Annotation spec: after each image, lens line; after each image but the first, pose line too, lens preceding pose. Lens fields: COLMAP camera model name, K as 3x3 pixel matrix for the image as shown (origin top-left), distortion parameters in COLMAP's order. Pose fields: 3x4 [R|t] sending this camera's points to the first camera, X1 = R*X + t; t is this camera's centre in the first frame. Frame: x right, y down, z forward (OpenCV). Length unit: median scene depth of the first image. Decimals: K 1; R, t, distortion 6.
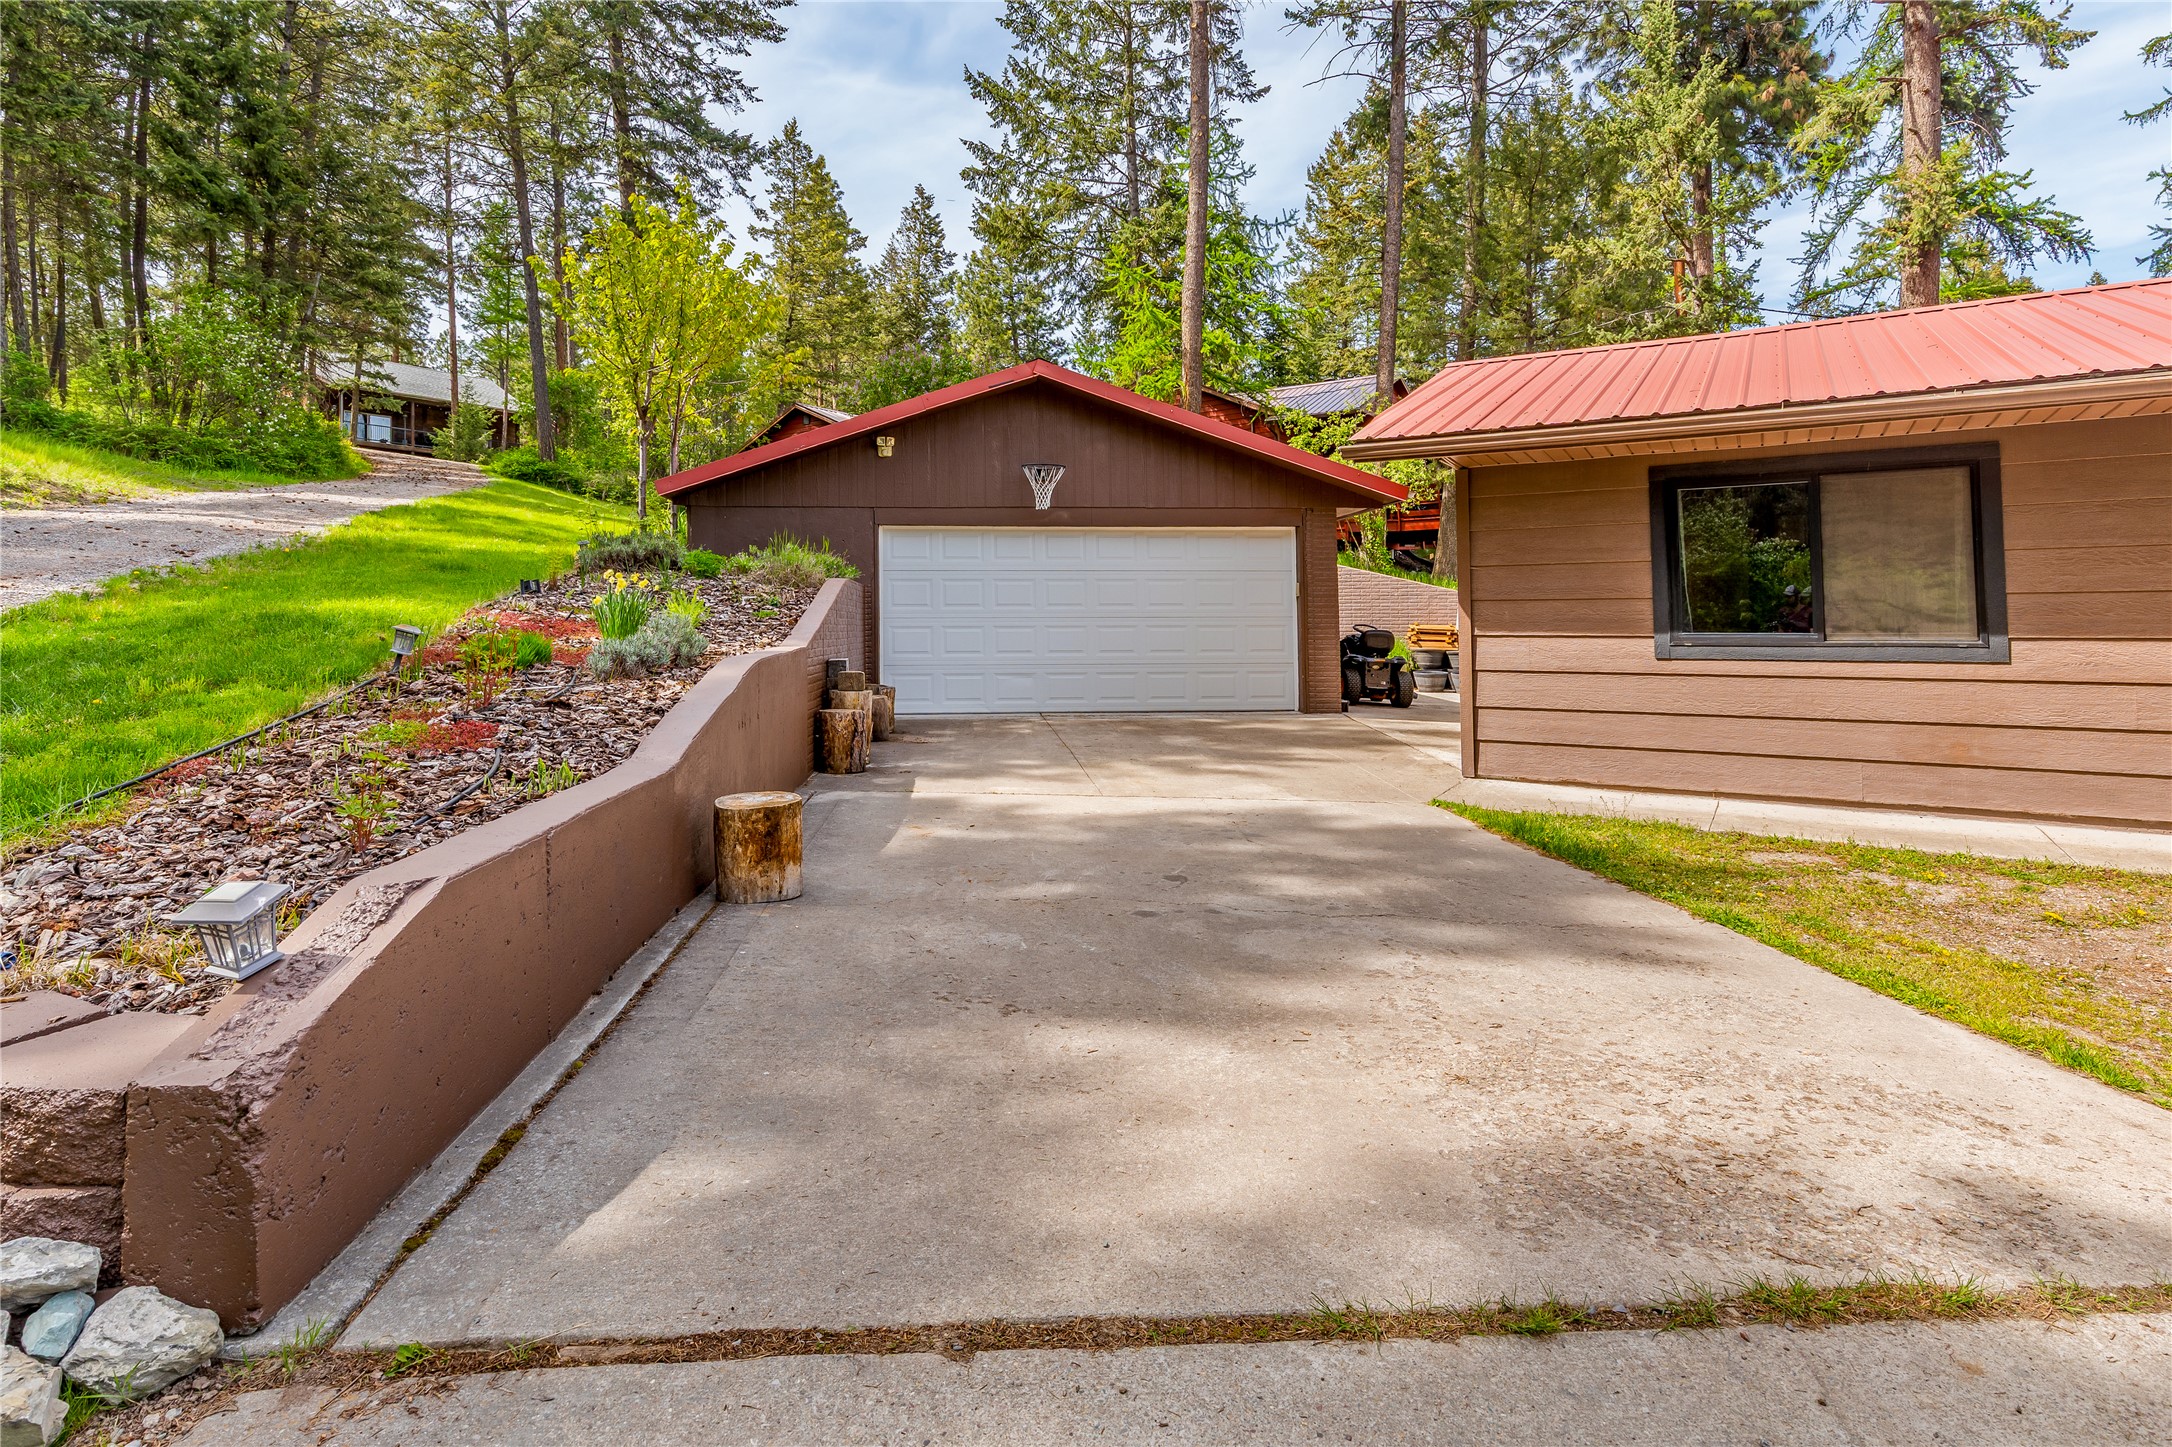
lens RADIAL K [[1089.1, 0, 1088.9], [0, 1089.1, 619.7], [0, 0, 1]] dist [0.021188, -0.000023]
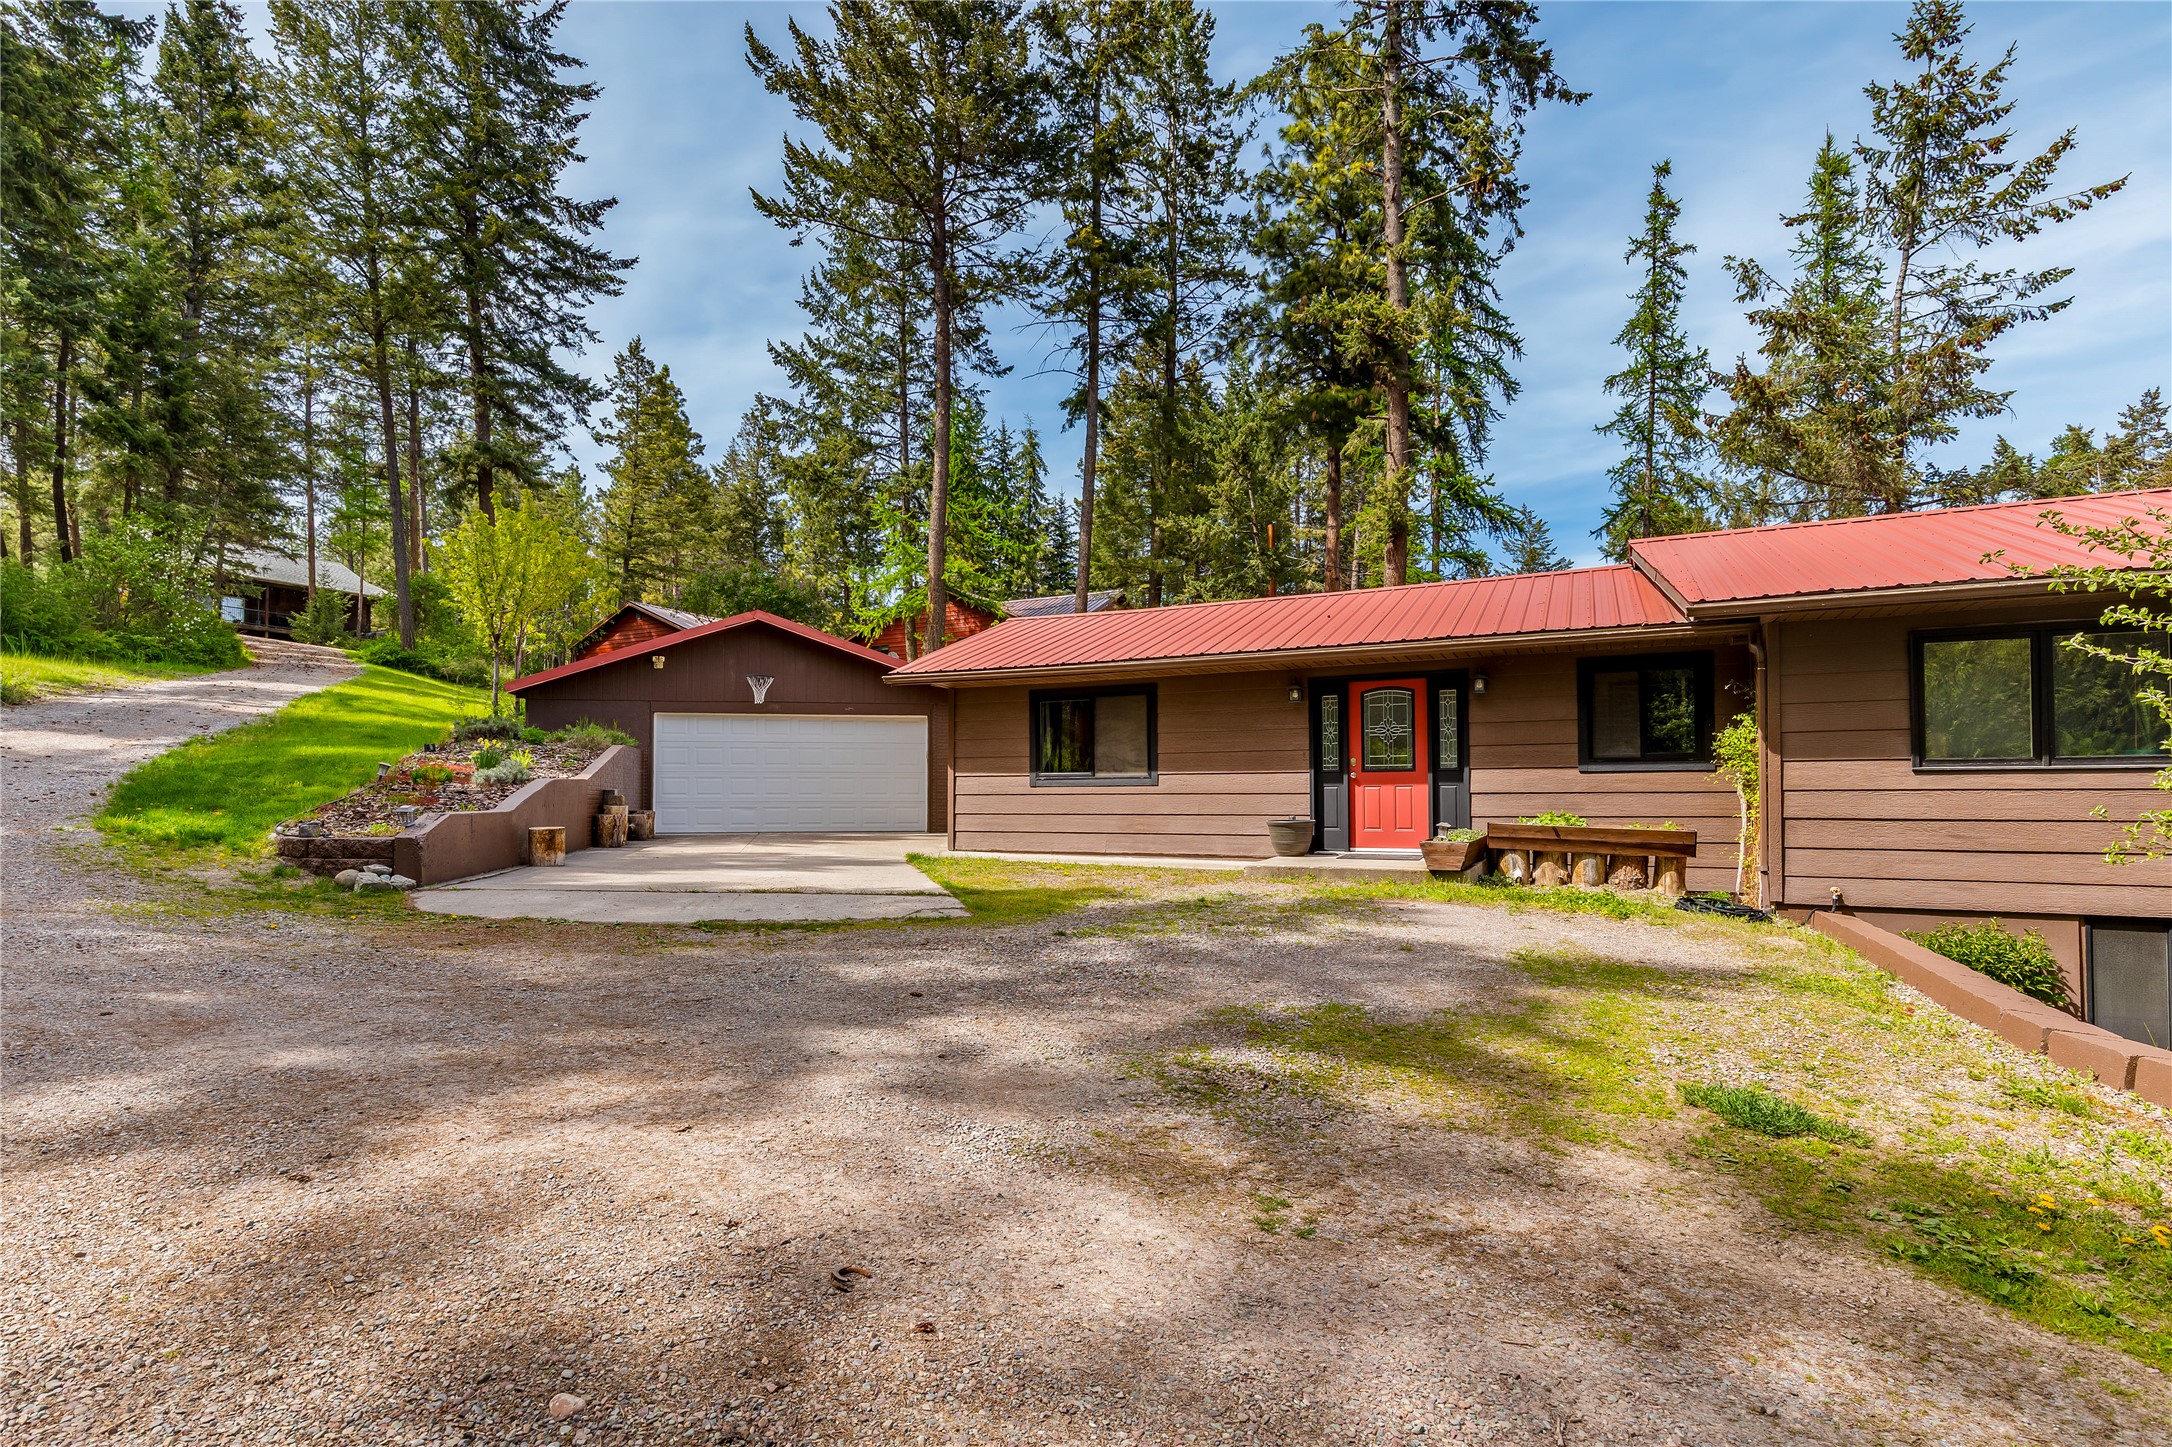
lens RADIAL K [[1062.8, 0, 1045.3], [0, 1062.8, 770.7], [0, 0, 1]] dist [0.019187, 0.000110]
pose [[0.995561, 0.004107, 0.094034, 0.091710], [-0.001875, 0.999715, -0.023808, 0.013402], [-0.094105, 0.023526, 0.995284, -0.234878]]
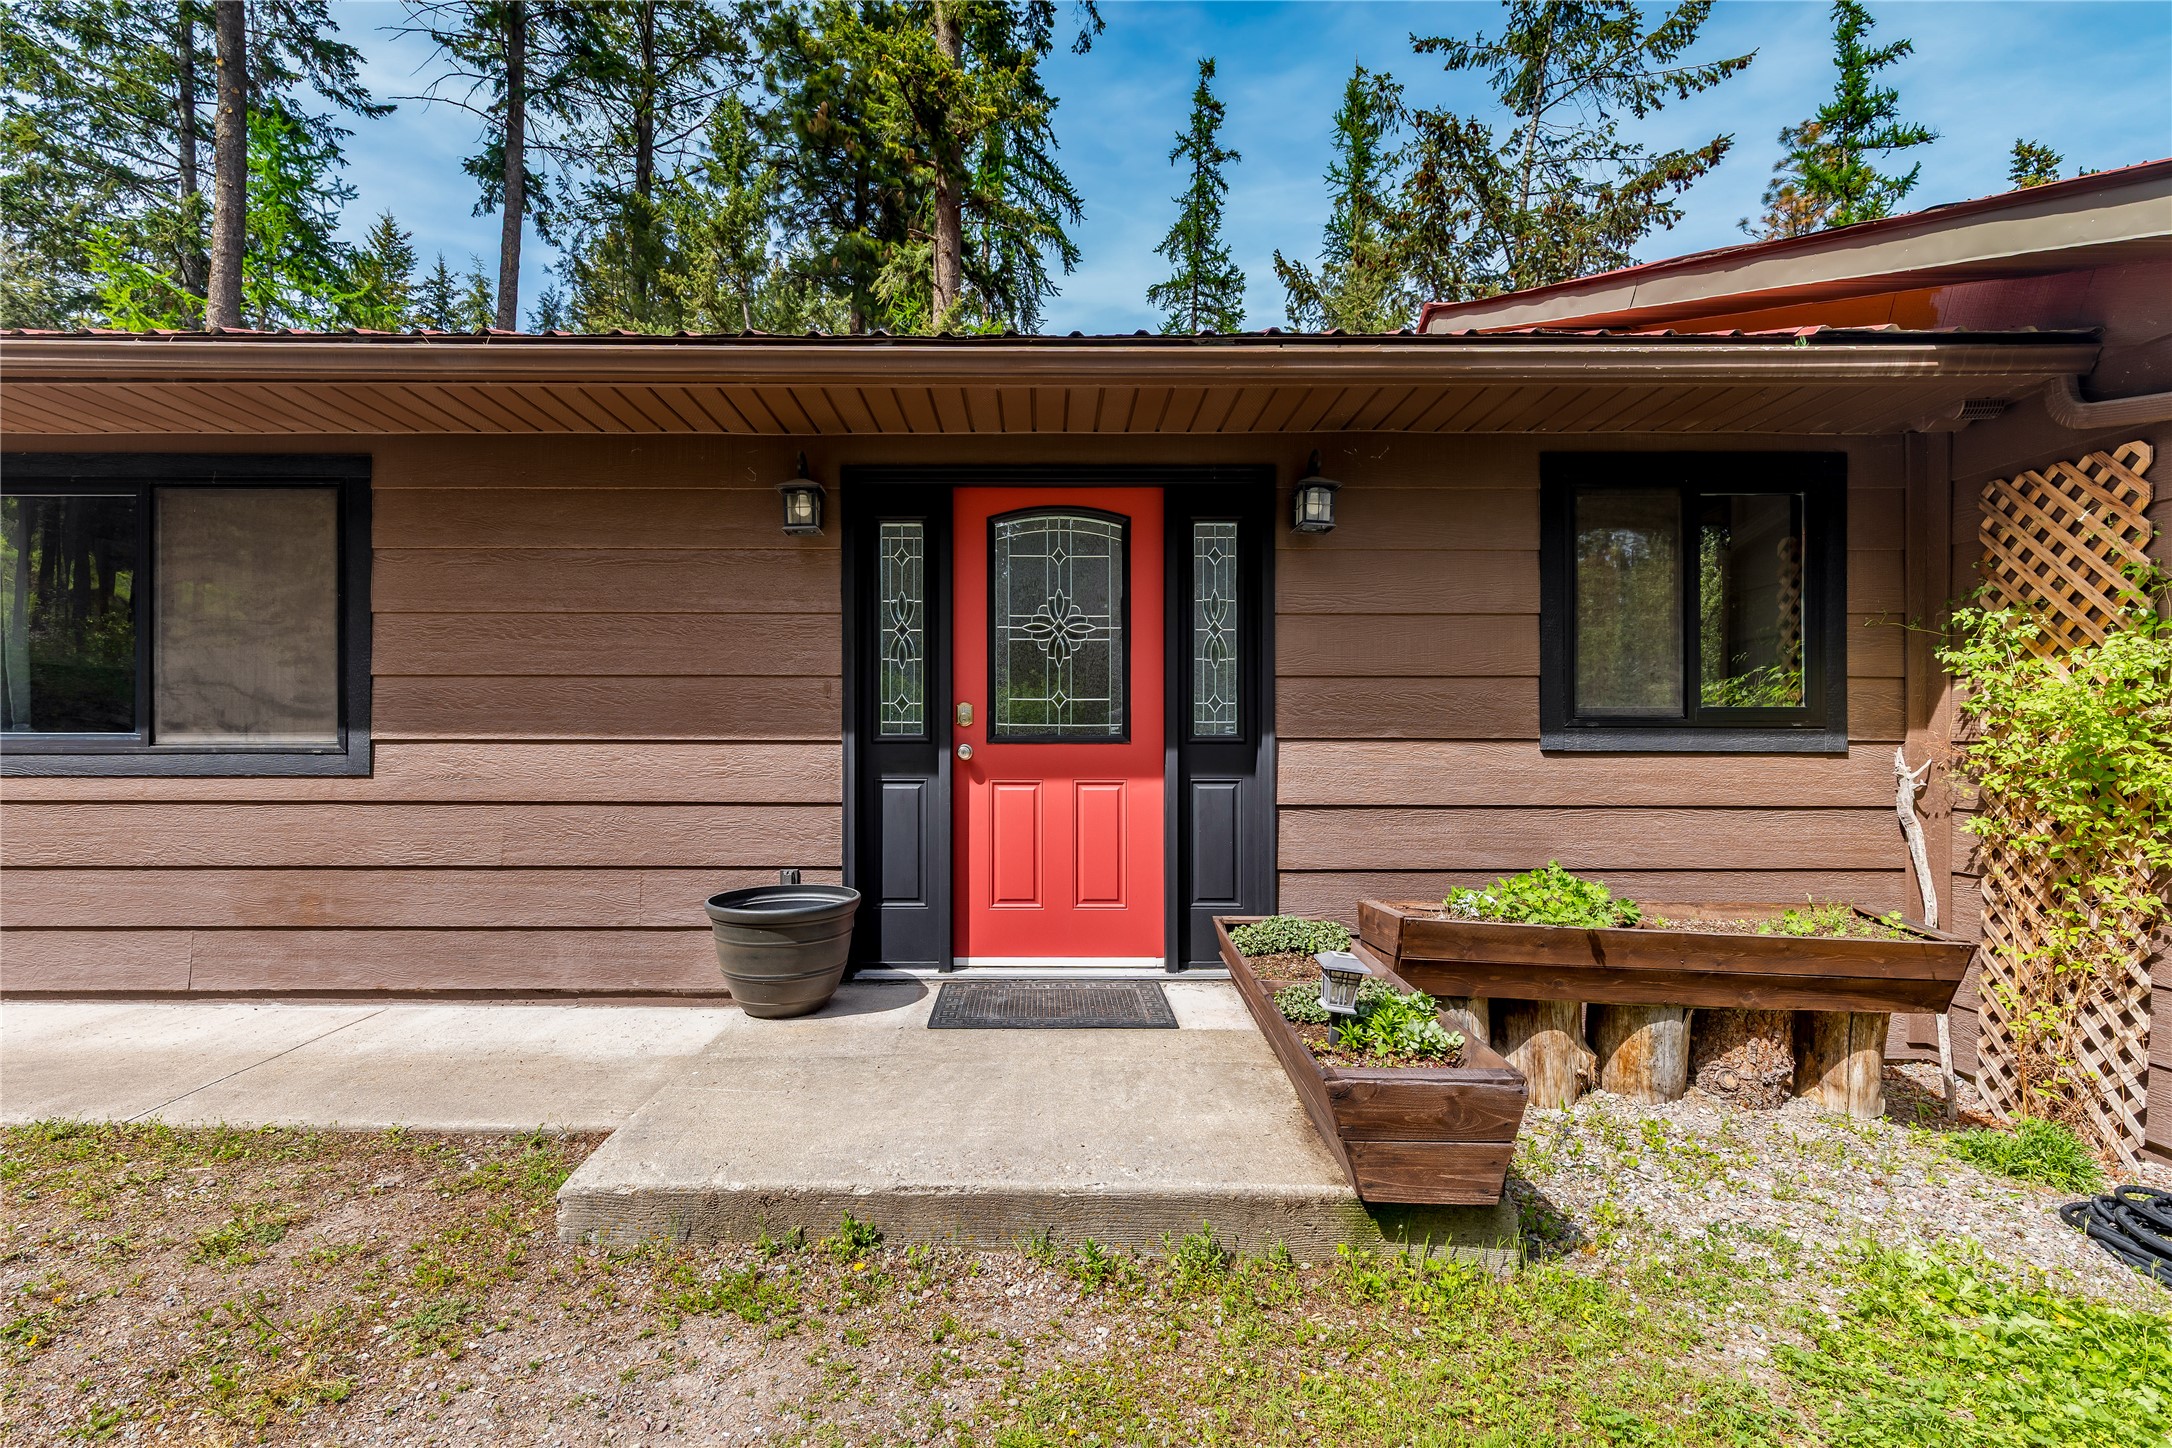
lens RADIAL K [[1014.7, 0, 1033.5], [0, 1014.7, 743.1], [0, 0, 1]] dist [0.001931, 0.000011]
pose [[0.855917, 0.002716, 0.517106, 0.190000], [-0.008428, 0.999927, 0.008698, 0.002169], [-0.517044, -0.011803, 0.855877, 0.053416]]
